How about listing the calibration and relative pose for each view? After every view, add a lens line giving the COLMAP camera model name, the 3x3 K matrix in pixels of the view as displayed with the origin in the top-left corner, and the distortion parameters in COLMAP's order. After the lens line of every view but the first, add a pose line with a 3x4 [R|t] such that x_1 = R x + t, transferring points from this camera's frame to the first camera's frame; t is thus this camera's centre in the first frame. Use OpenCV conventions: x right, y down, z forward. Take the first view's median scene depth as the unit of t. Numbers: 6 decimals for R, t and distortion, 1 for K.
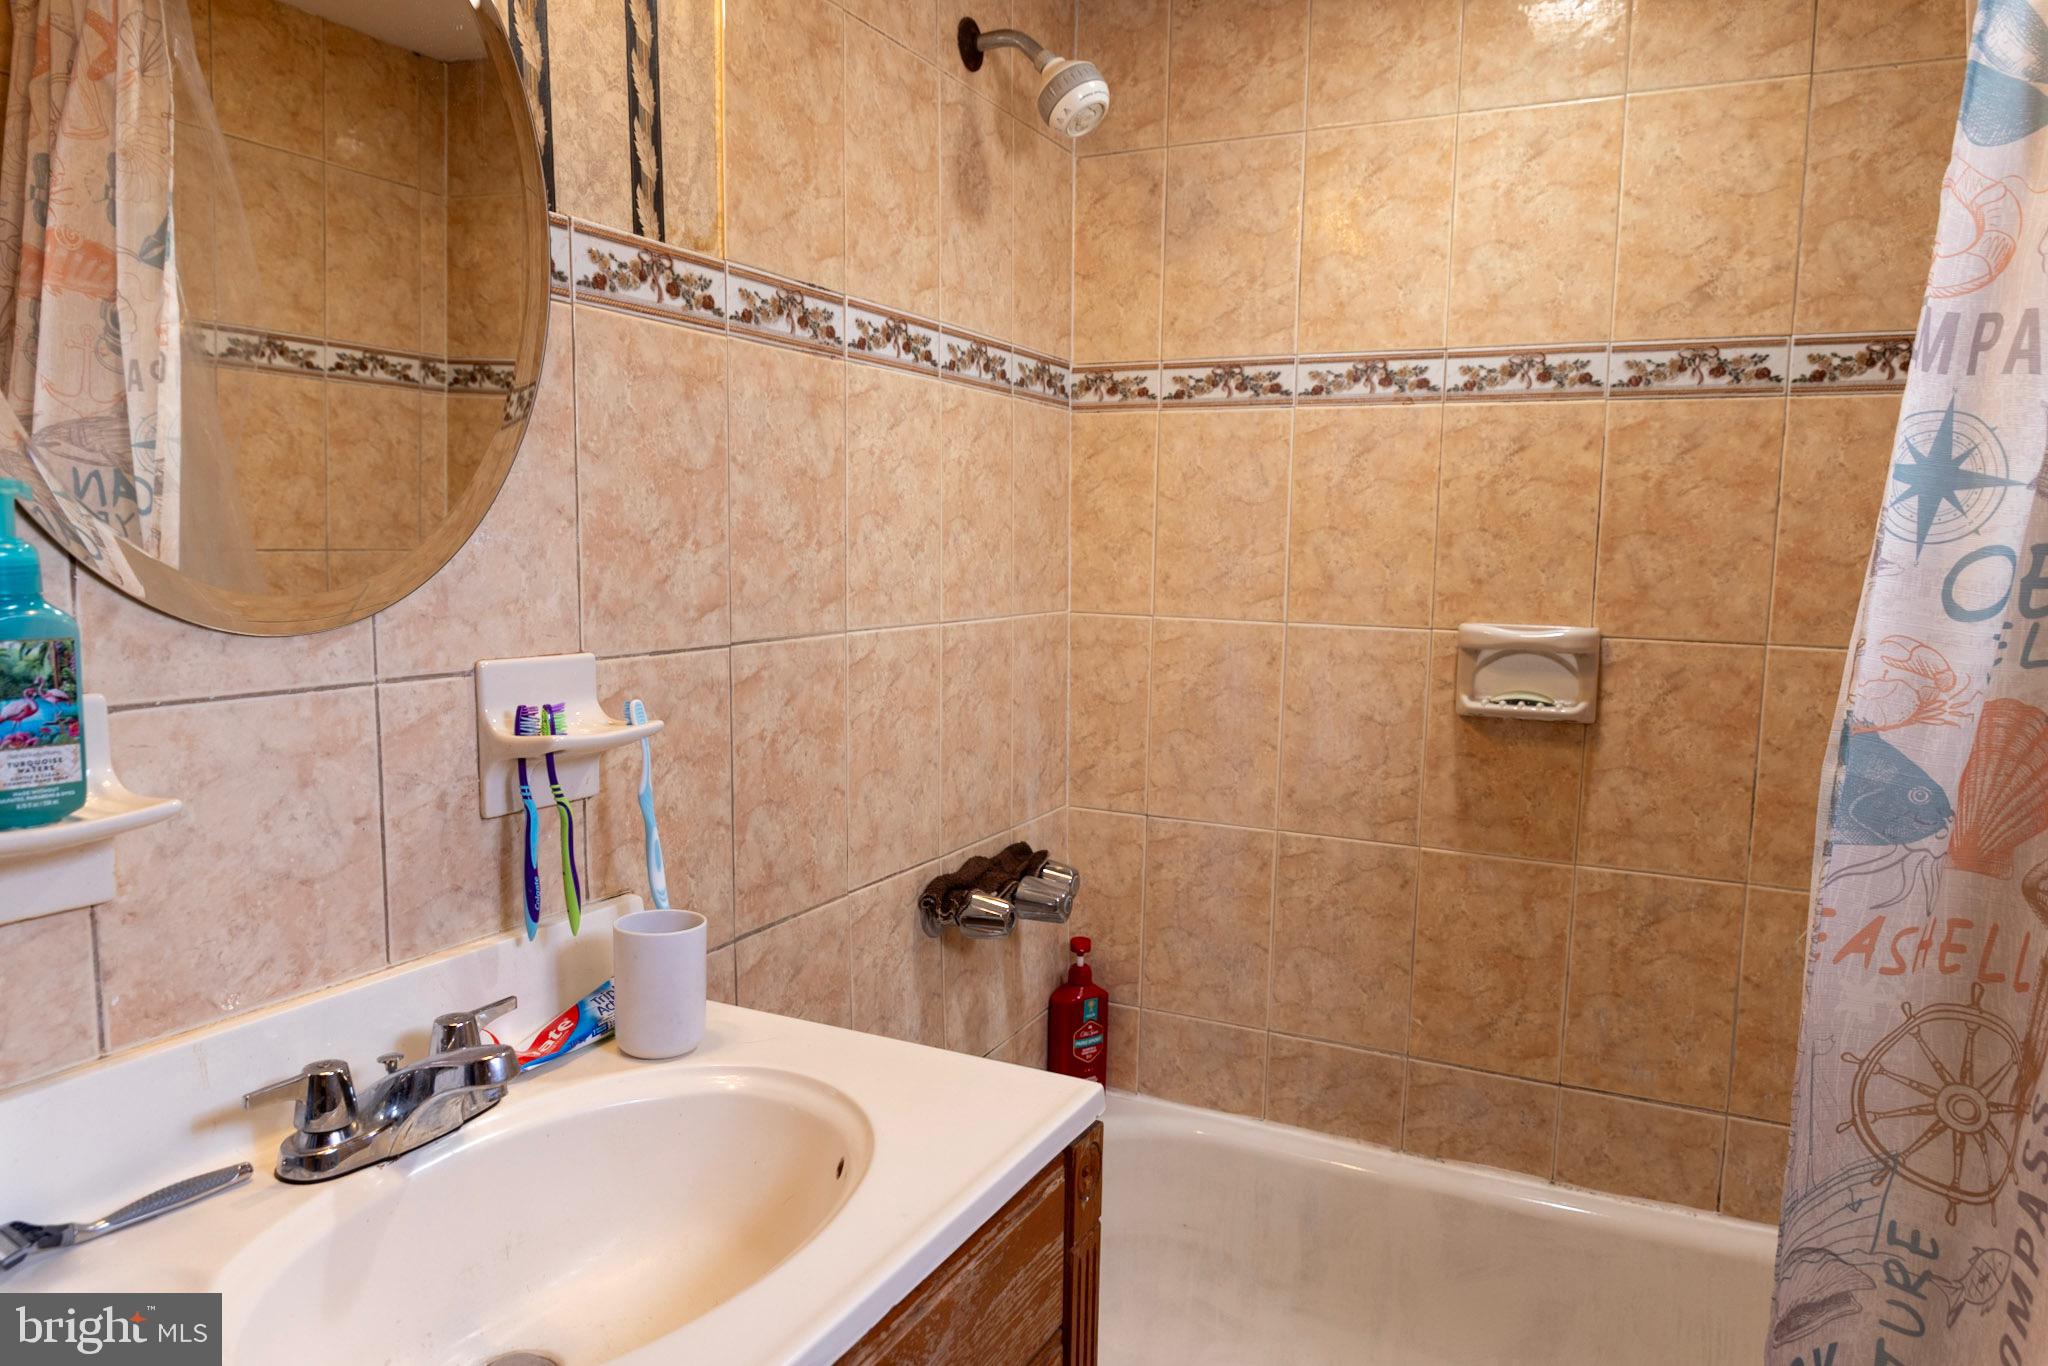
lens RADIAL K [[1372.9, 0, 1036.1], [0, 1372.9, 698.0], [0, 0, 1]] dist [-0.012930, -0.004017]
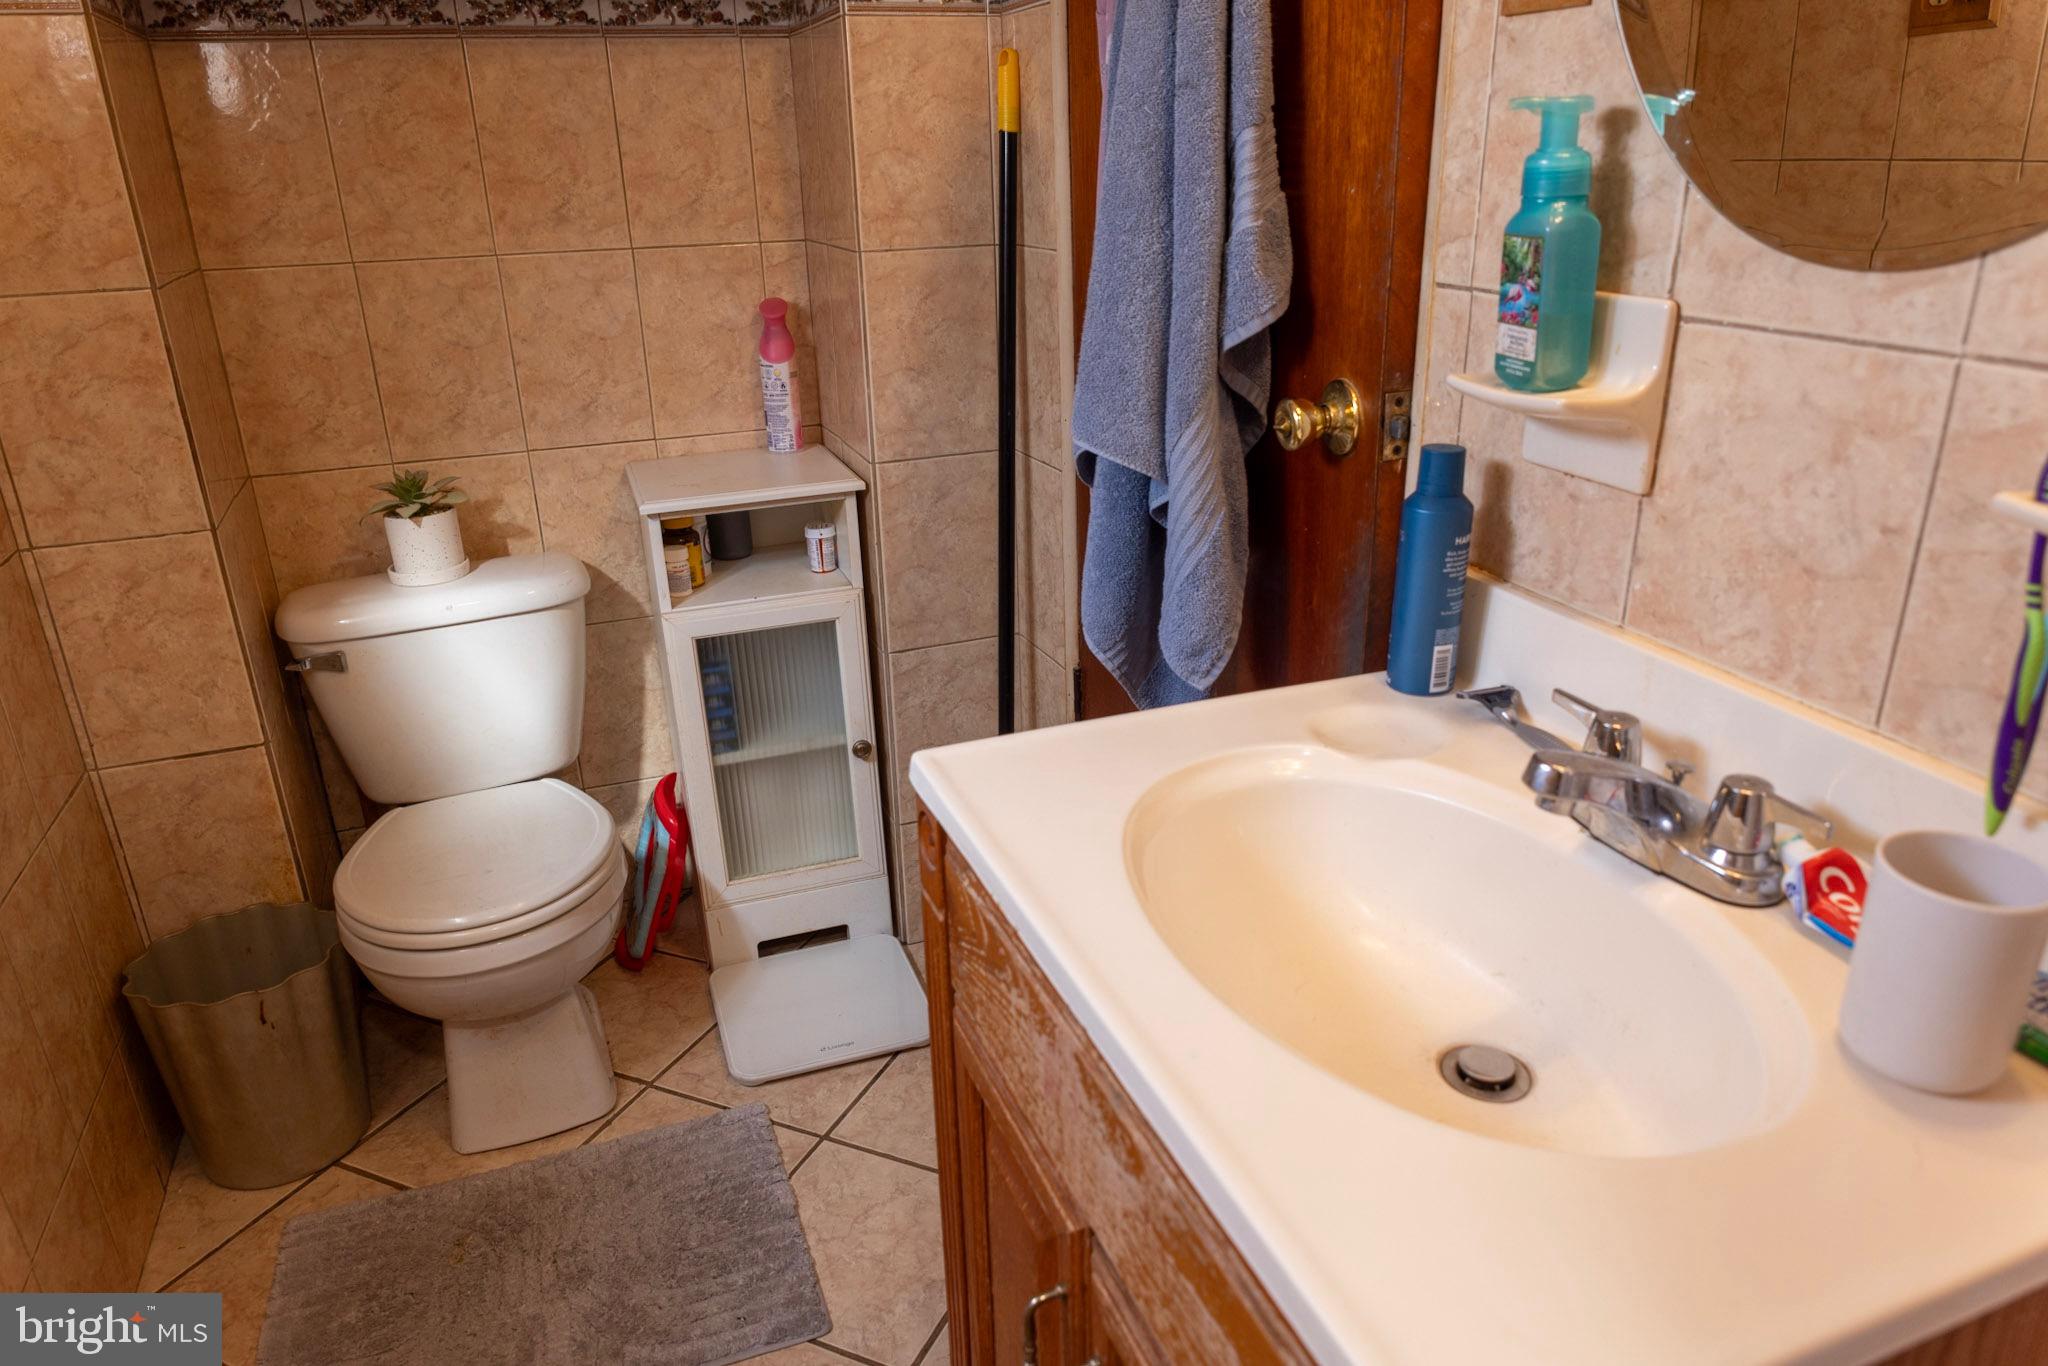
lens RADIAL K [[1372.9, 0, 1036.1], [0, 1372.9, 698.0], [0, 0, 1]] dist [-0.012930, -0.004017]
pose [[-0.678060, 0.289369, -0.675648, 0.401729], [-0.057606, 0.895491, 0.441336, -0.146926], [0.732745, 0.338174, -0.590528, 1.205243]]
